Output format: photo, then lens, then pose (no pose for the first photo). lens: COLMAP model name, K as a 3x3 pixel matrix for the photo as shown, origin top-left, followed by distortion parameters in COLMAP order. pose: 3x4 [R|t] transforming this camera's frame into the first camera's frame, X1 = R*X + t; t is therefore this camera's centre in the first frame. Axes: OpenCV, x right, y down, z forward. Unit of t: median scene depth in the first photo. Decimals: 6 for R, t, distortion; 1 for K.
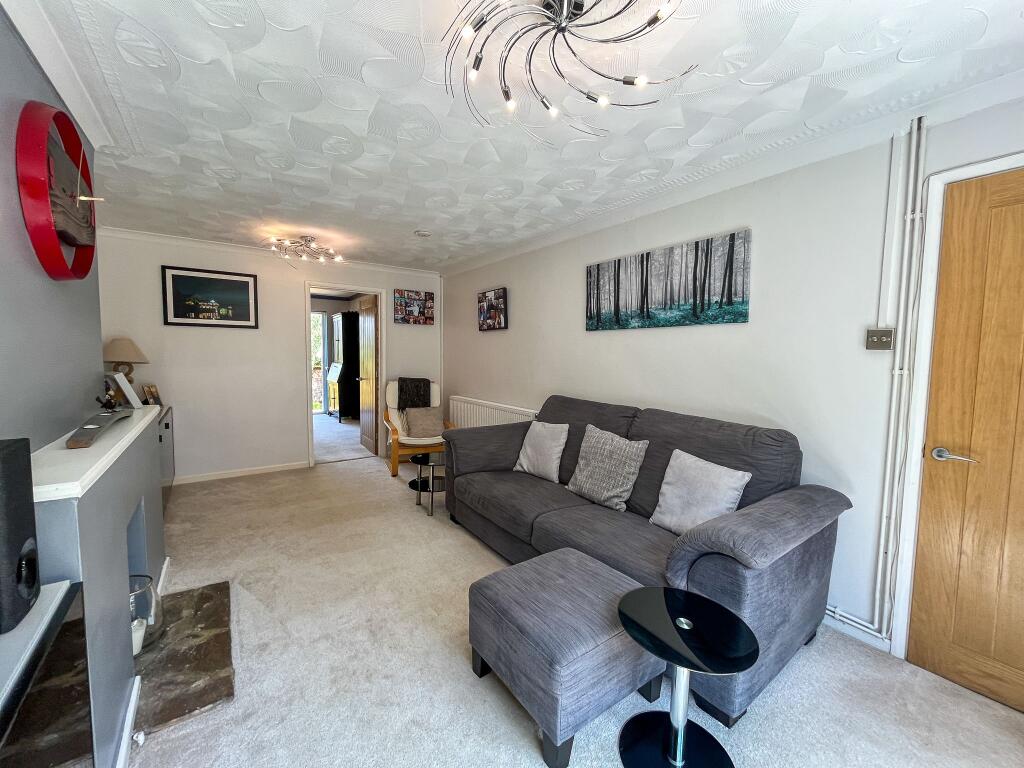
lens RADIAL K [[412.7, 0, 514.6], [0, 412.7, 380.6], [0, 0, 1]] dist [-0.002880, 0.000054]
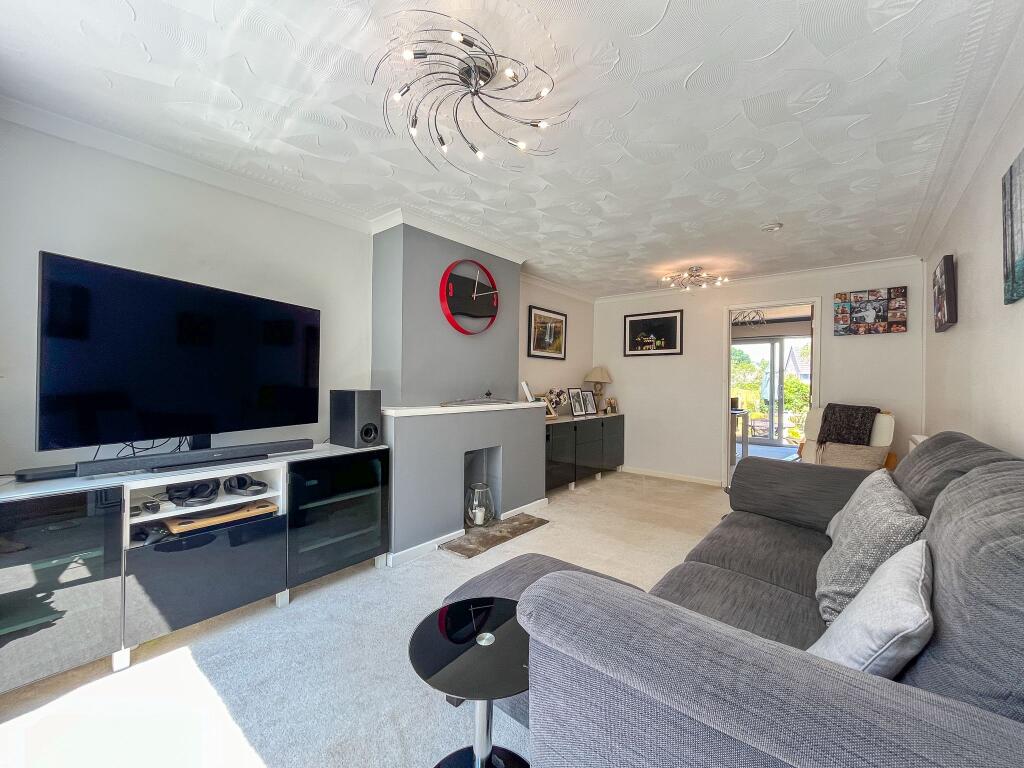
lens RADIAL K [[412.7, 0, 507.9], [0, 412.7, 384.3], [0, 0, 1]] dist [-0.002880, 0.000054]
pose [[0.252479, -0.006604, -0.967580, 0.442623], [-0.069089, 0.997301, -0.024835, 0.023741], [0.965133, 0.073119, 0.251342, 0.272232]]
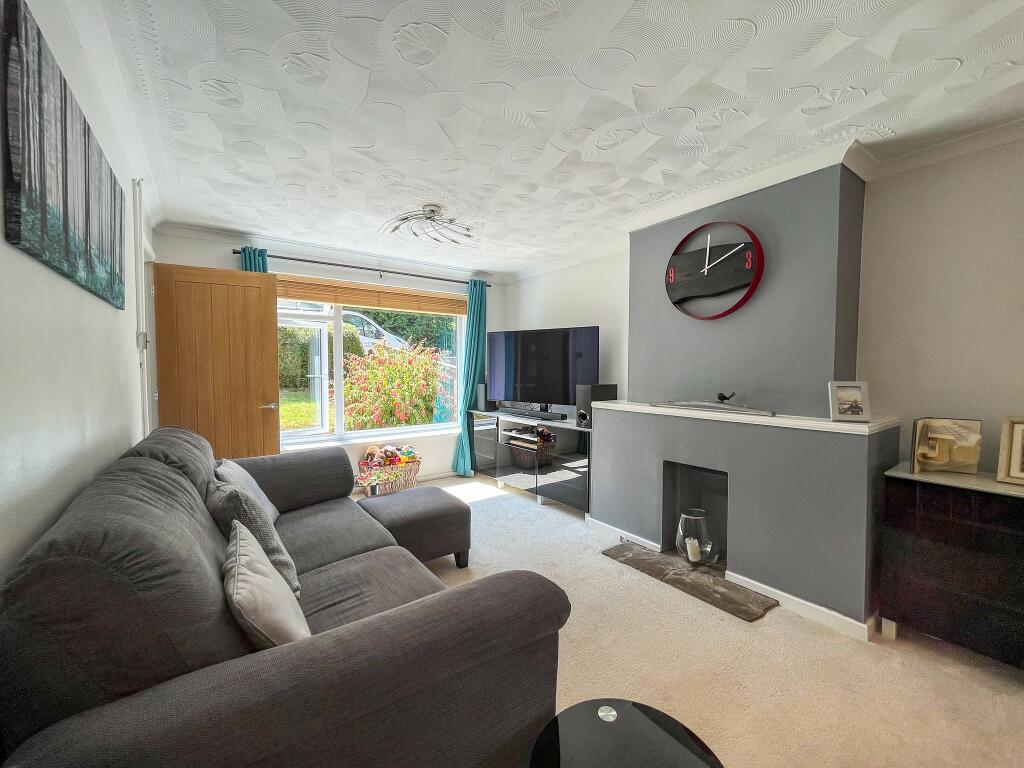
lens RADIAL K [[412.7, 0, 511.4], [0, 412.7, 385.2], [0, 0, 1]] dist [-0.002880, 0.000054]
pose [[-0.999823, -0.013531, -0.013088, -0.103825], [-0.014841, 0.994271, 0.105852, -0.059433], [0.011580, 0.106027, -0.994296, 1.113771]]
